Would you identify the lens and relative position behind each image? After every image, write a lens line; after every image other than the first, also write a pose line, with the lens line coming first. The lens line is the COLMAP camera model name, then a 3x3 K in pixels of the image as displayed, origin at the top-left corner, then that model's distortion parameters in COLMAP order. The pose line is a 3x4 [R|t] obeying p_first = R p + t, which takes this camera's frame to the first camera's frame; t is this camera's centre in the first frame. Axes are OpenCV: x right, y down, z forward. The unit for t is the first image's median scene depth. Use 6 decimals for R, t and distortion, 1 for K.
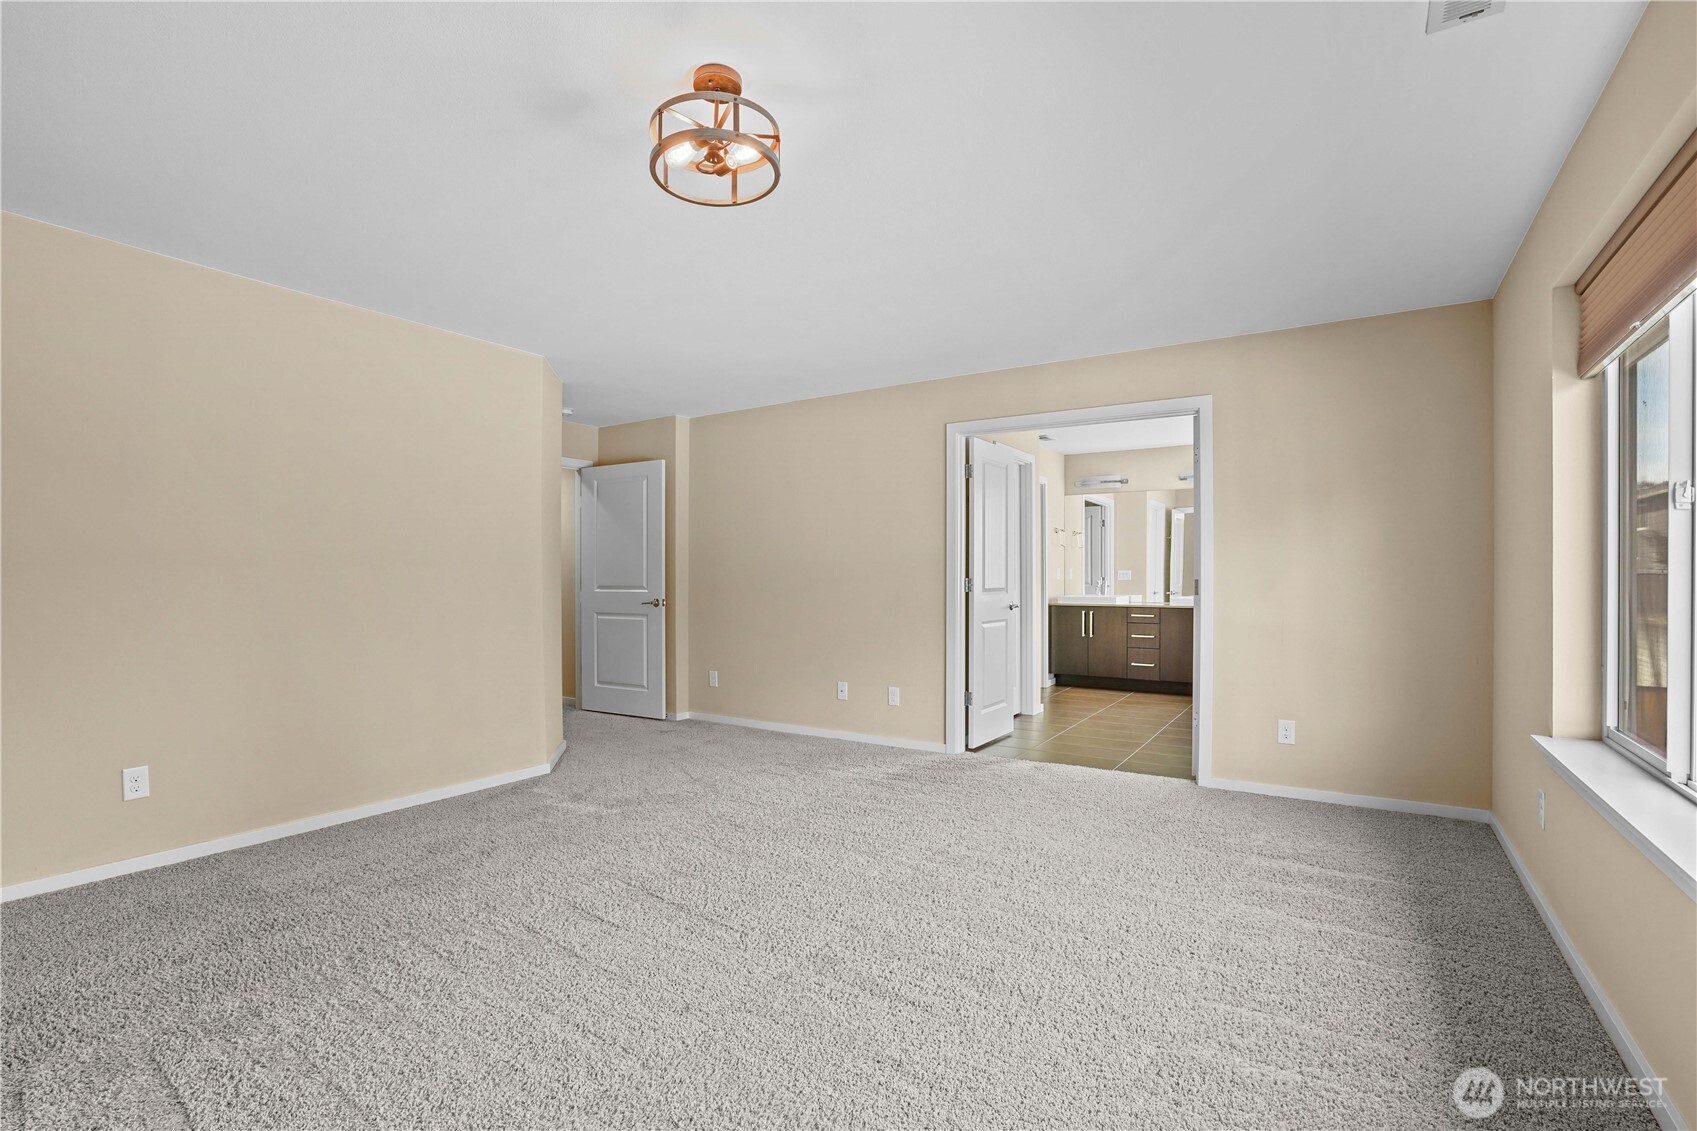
lens RADIAL K [[814.4, 0, 850.3], [0, 814.4, 574.2], [0, 0, 1]] dist [-0.003926, -0.000338]
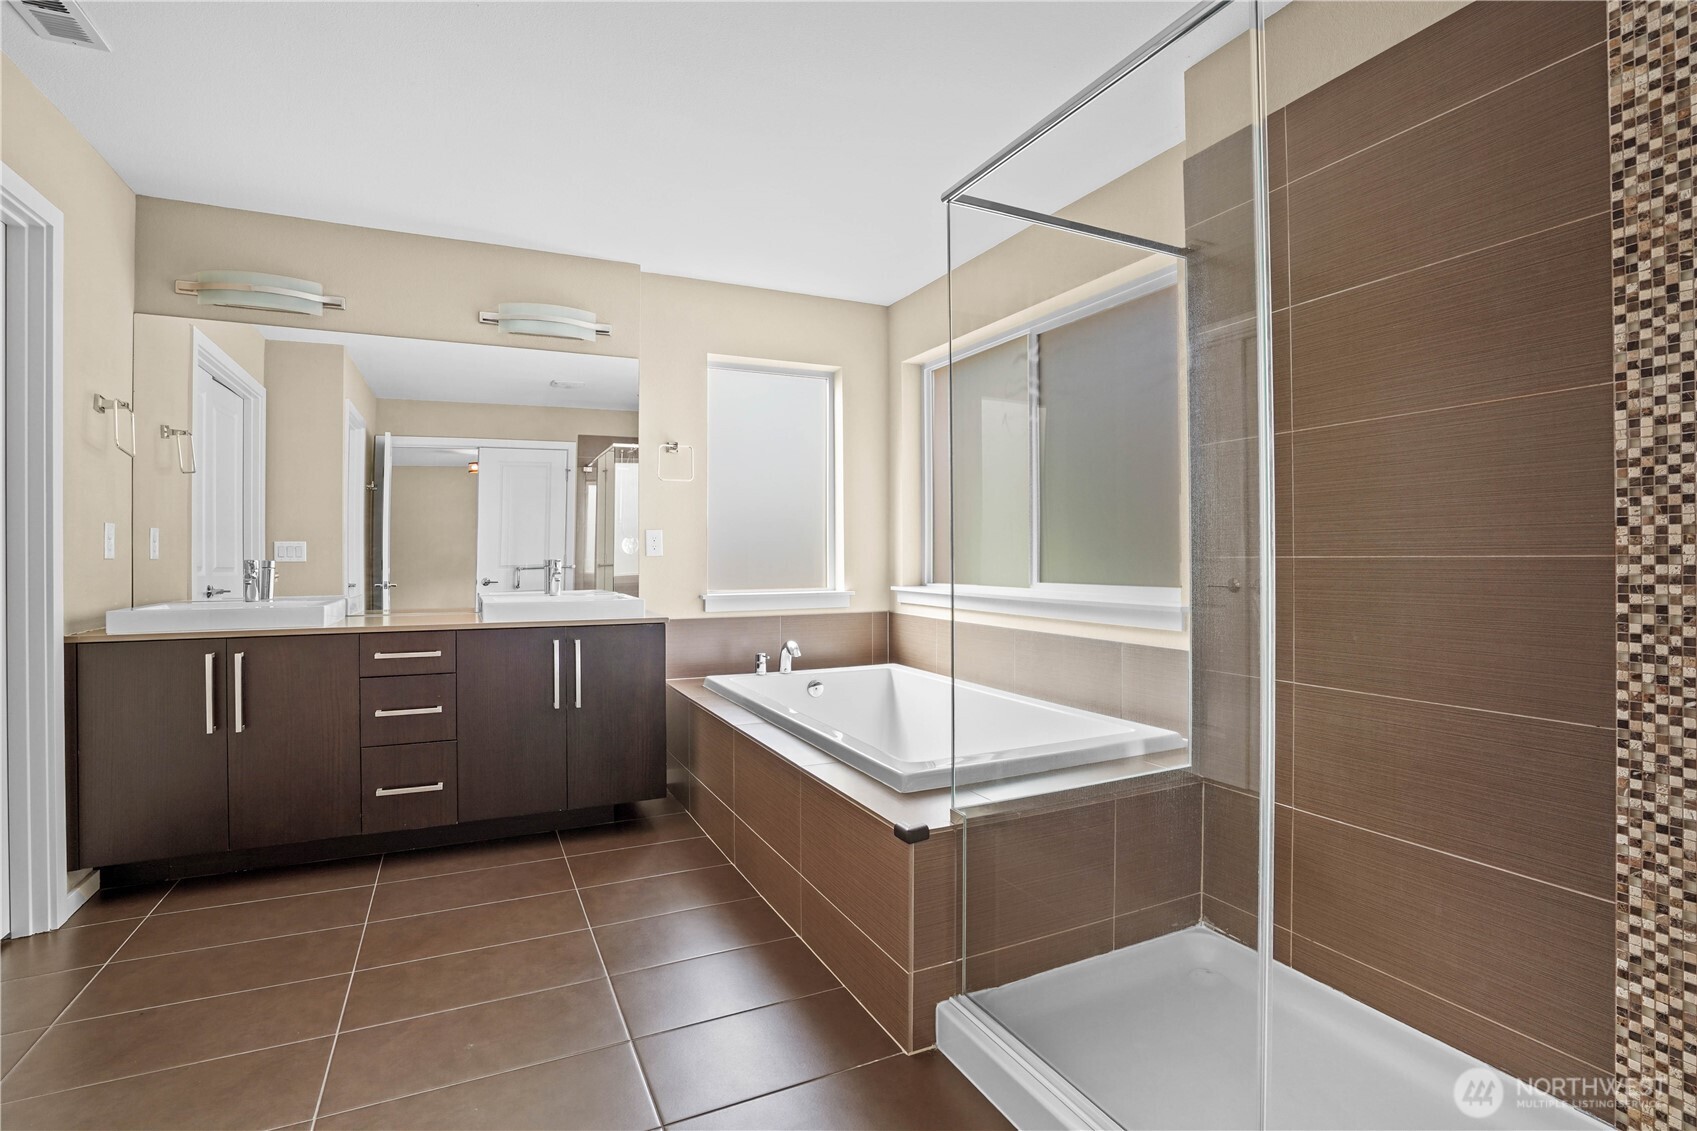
lens RADIAL K [[814.4, 0, 849.6], [0, 814.4, 564.6], [0, 0, 1]] dist [-0.003926, -0.000338]
pose [[0.520870, 0.005193, 0.853620, 0.139236], [-0.007922, 0.999968, -0.001250, 0.007755], [-0.853599, -0.006112, 0.520894, 0.603409]]
